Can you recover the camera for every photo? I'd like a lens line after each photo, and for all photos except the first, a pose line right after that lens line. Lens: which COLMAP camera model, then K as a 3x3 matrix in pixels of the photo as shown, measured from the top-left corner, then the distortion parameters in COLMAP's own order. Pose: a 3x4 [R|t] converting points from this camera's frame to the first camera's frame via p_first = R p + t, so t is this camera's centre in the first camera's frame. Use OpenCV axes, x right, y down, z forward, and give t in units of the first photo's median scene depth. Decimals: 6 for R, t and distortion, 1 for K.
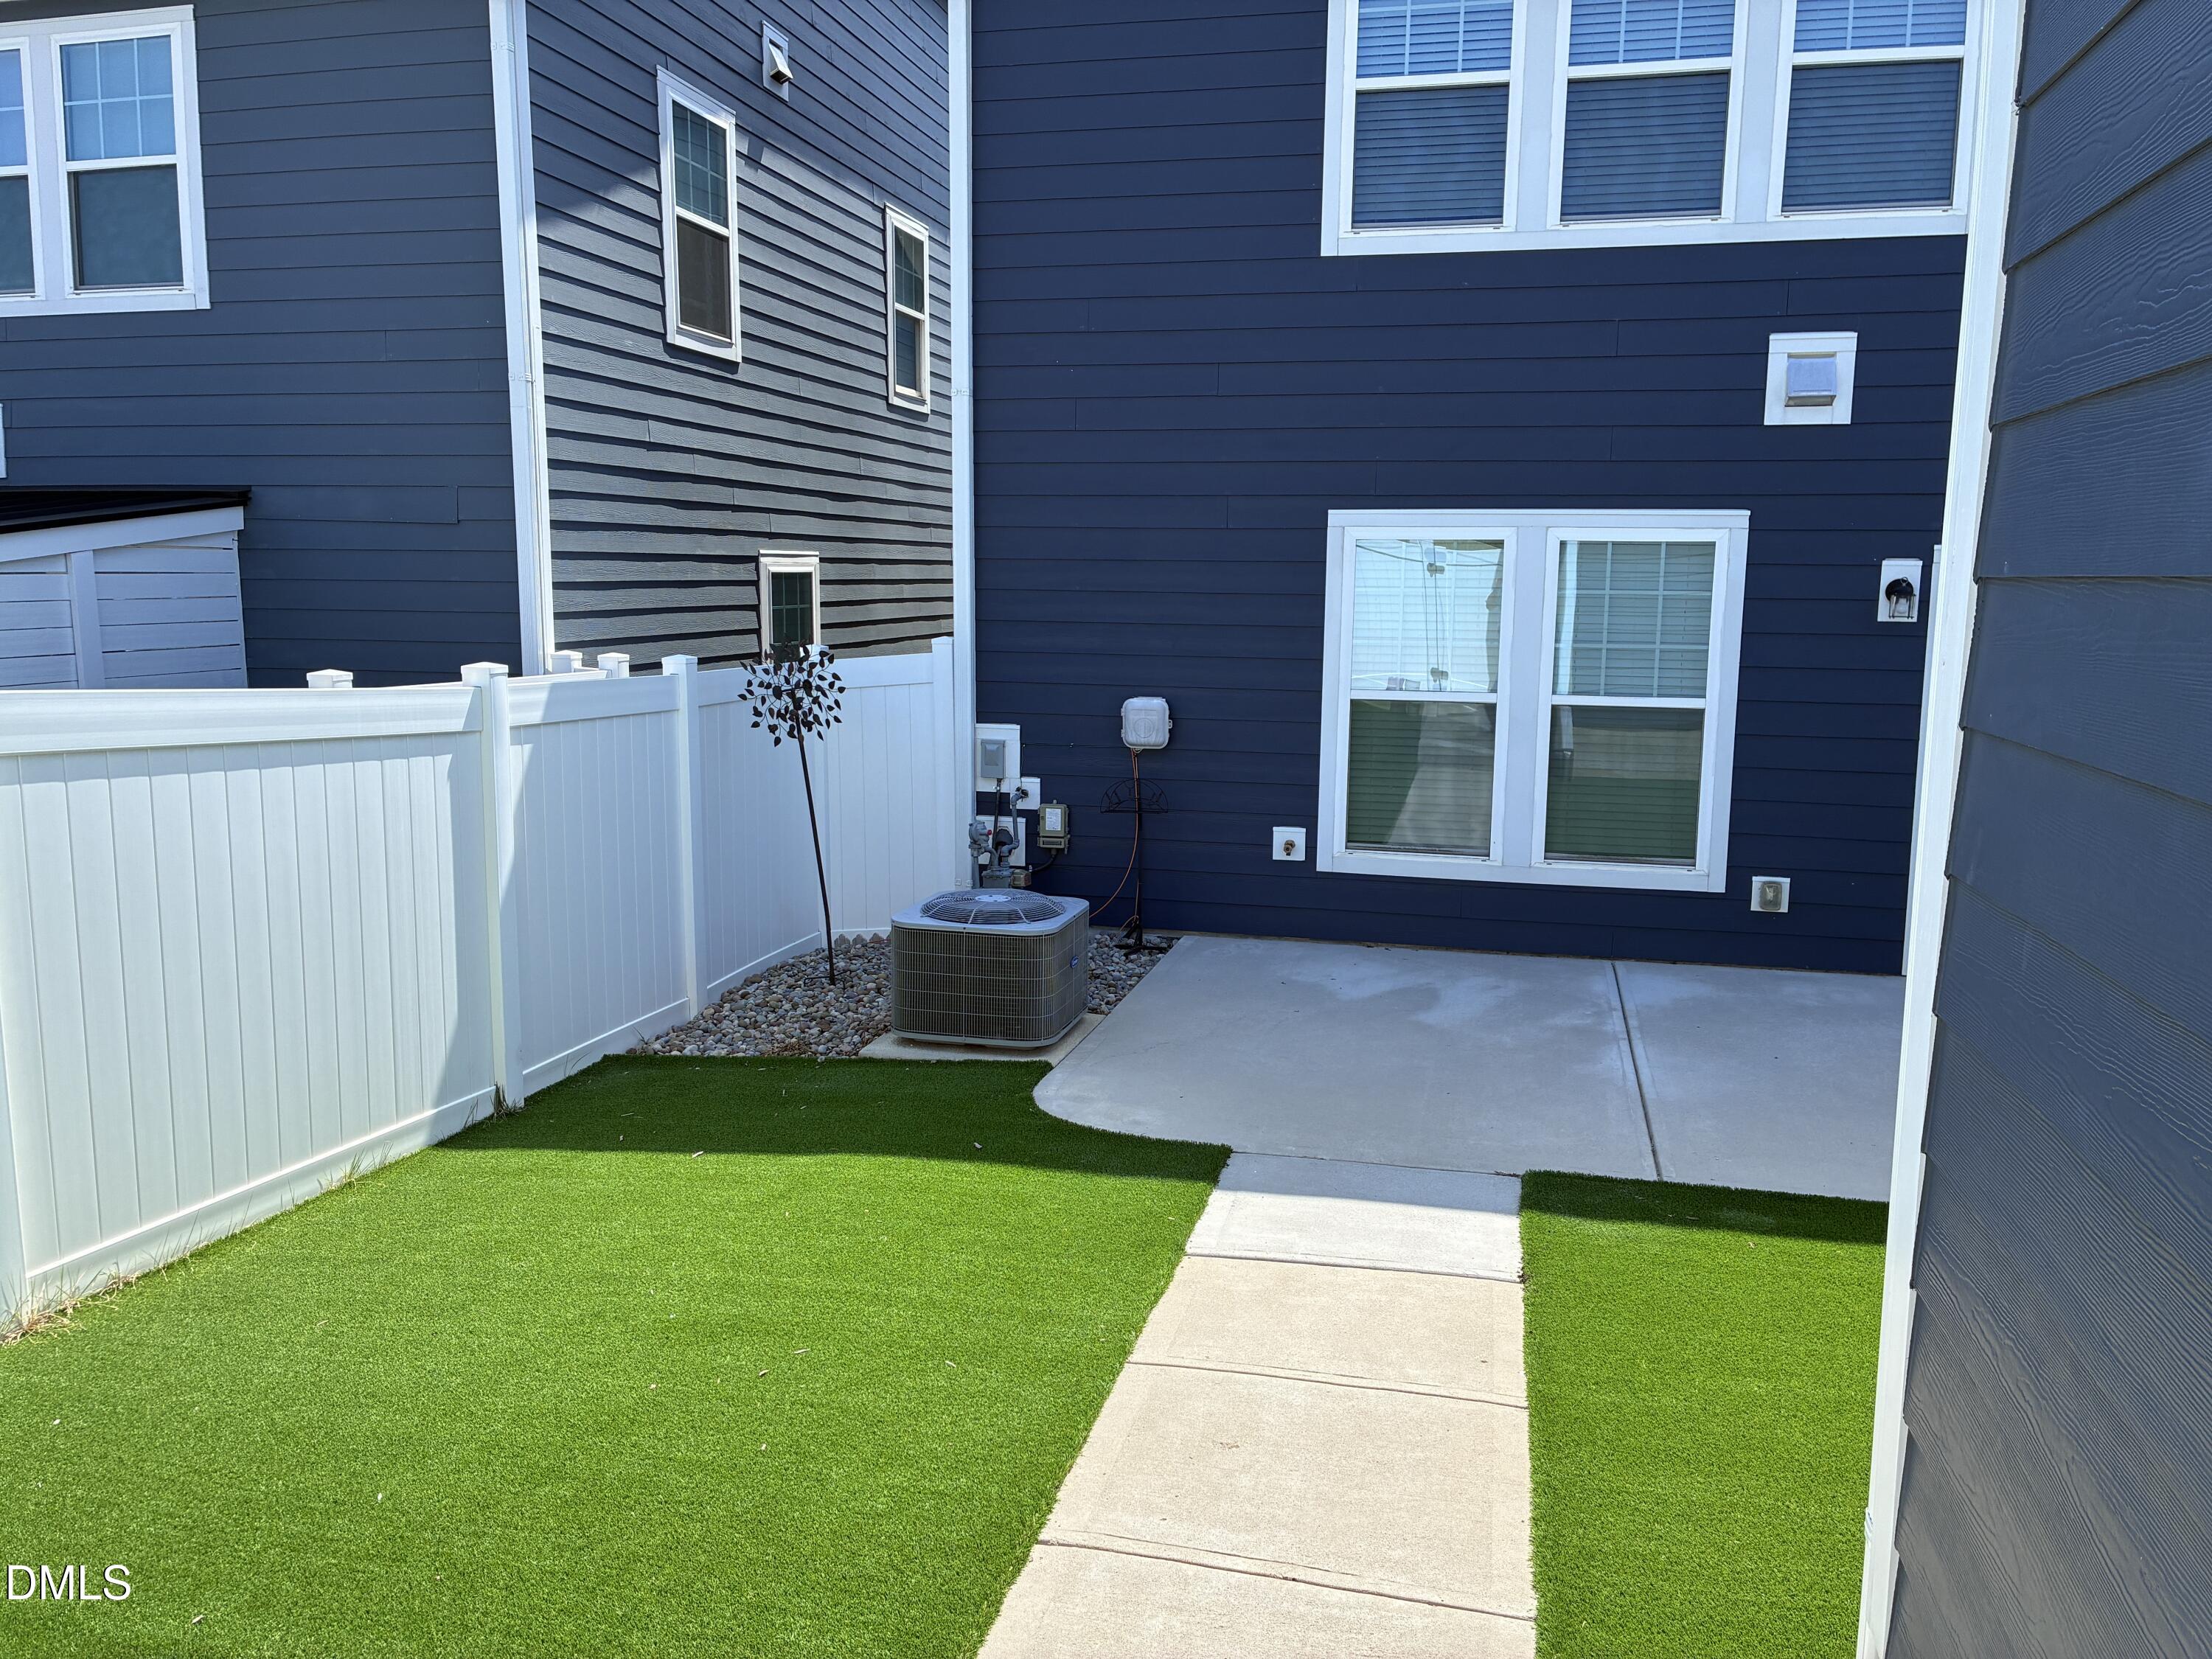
lens RADIAL K [[1679.4, 0, 1111.3], [0, 1679.4, 825.5], [0, 0, 1]] dist [0.063053, -0.077522]
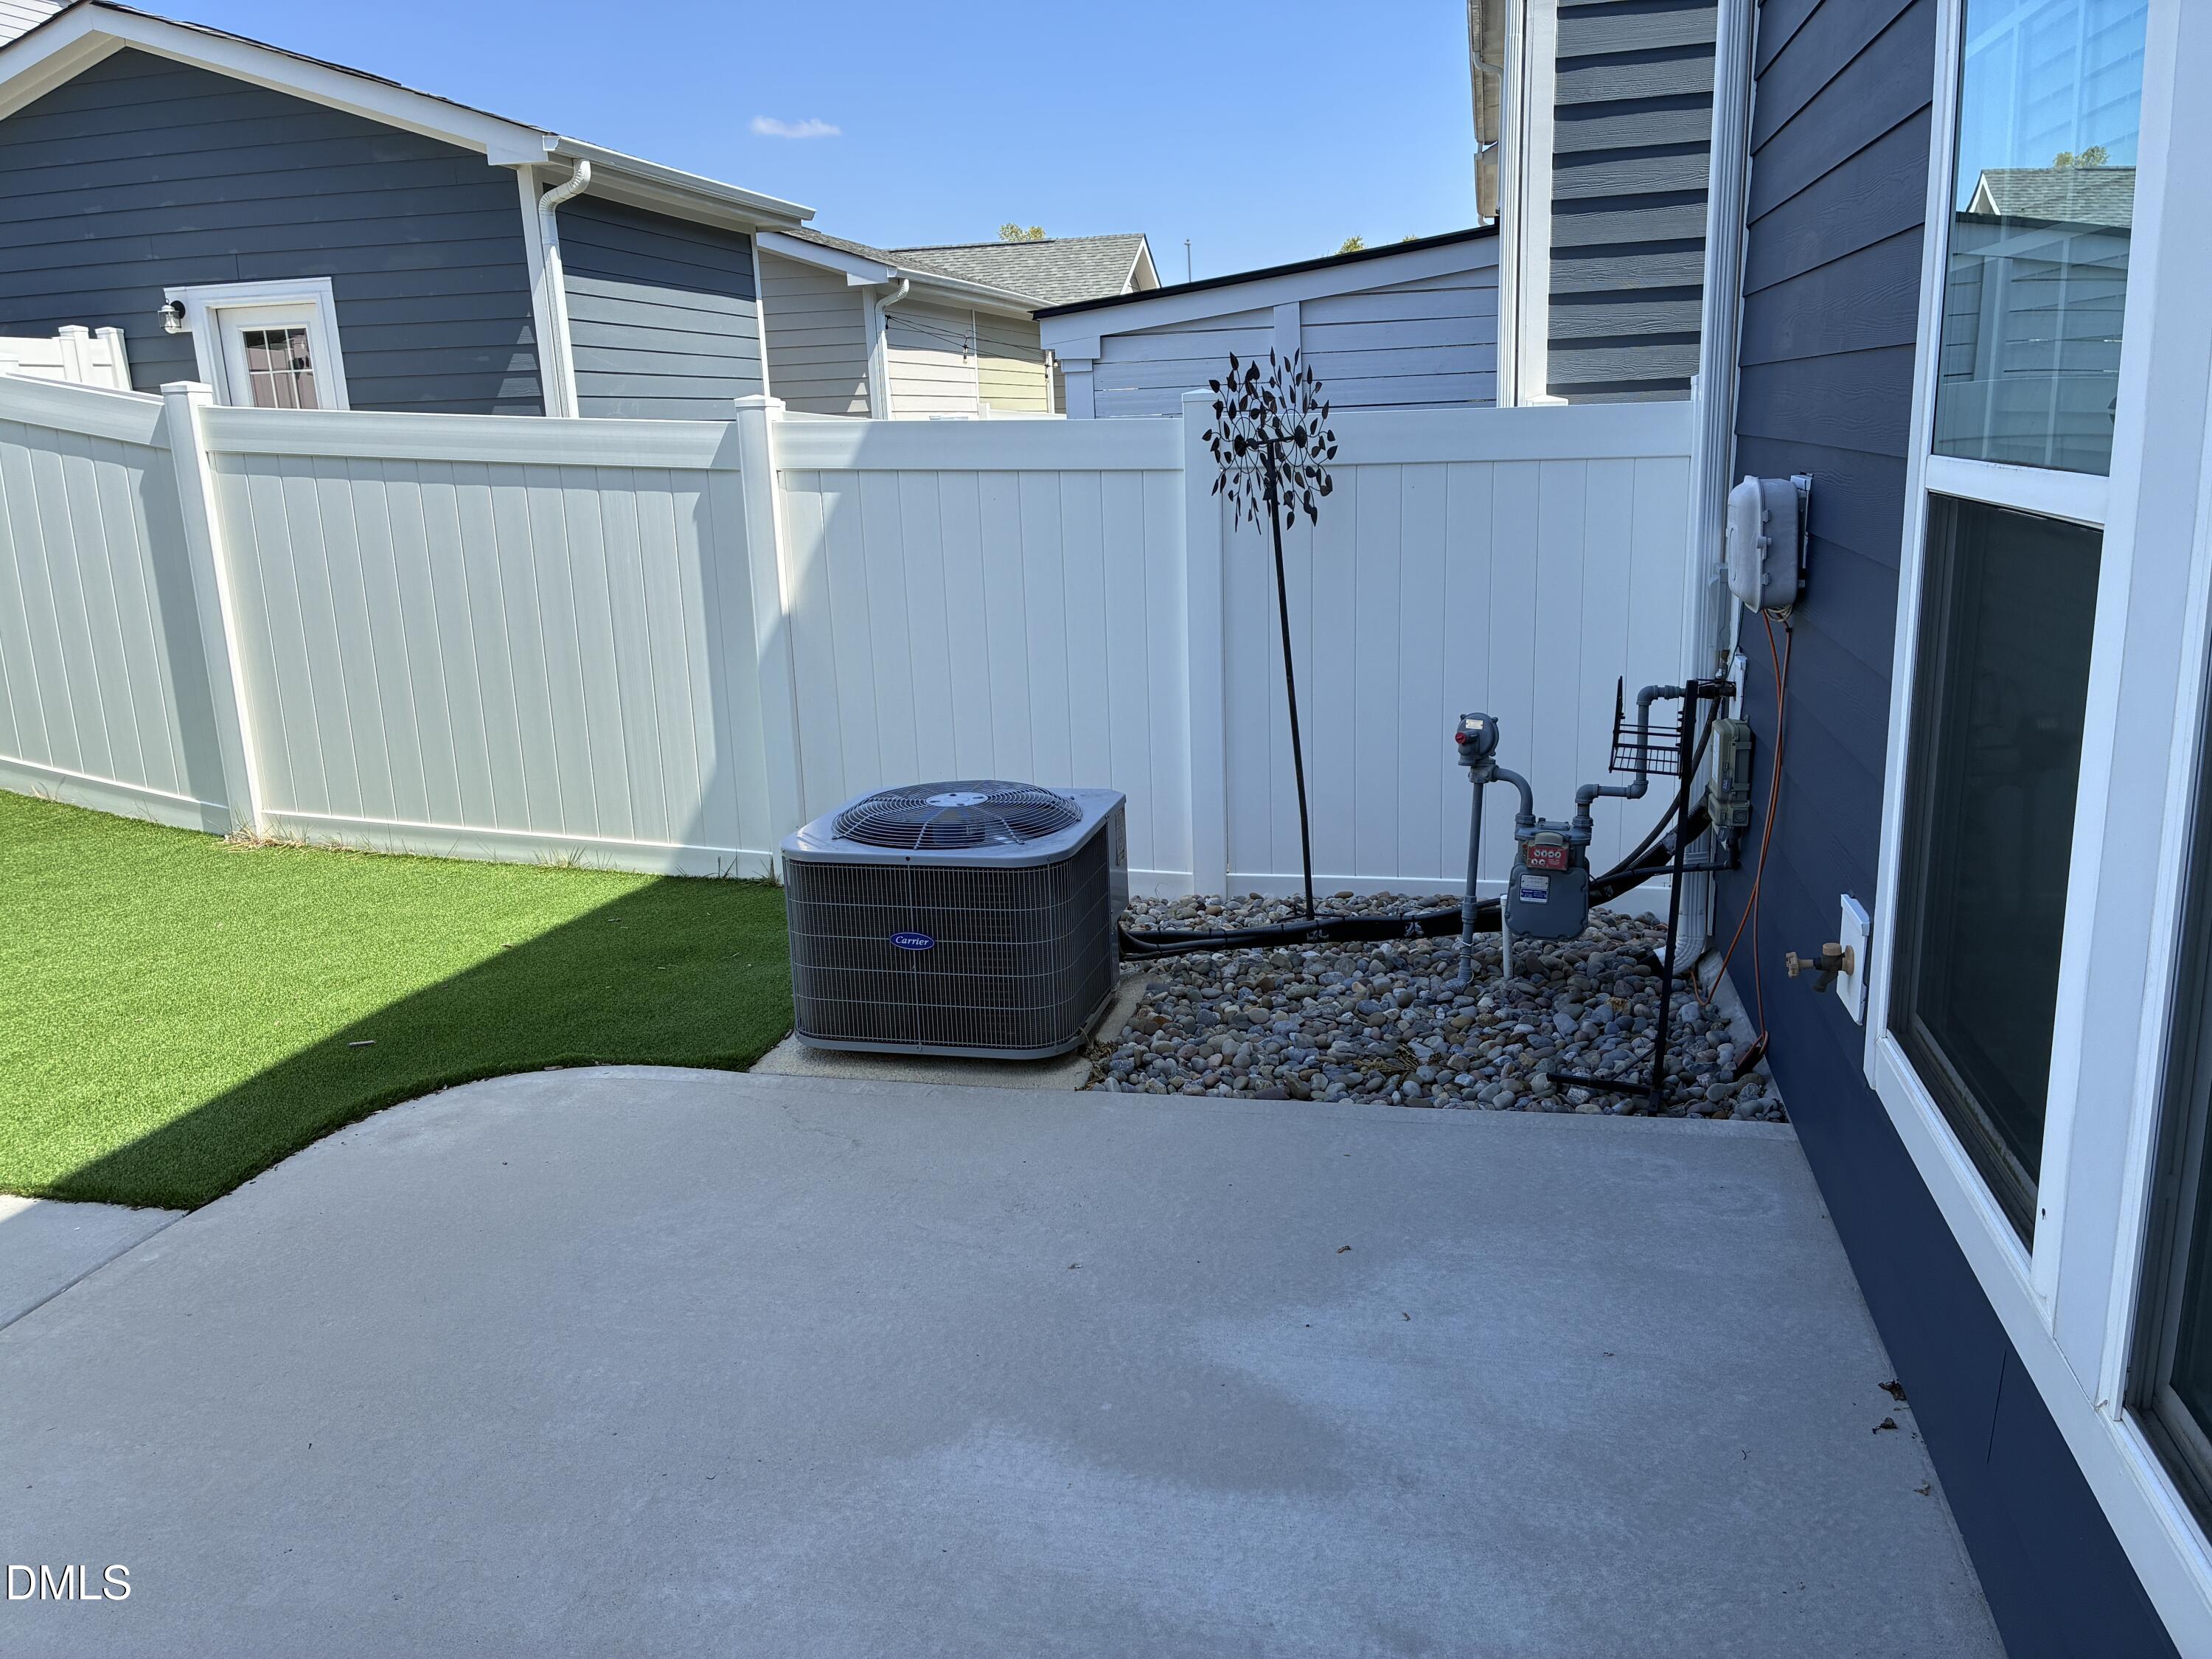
lens RADIAL K [[1679.4, 0, 1104.5], [0, 1679.4, 818.2], [0, 0, 1]] dist [0.063053, -0.077522]
pose [[0.003232, 0.218737, -0.975778, 0.588158], [-0.112650, 0.969652, 0.216991, -0.096793], [0.993629, 0.109220, 0.027775, 1.220943]]
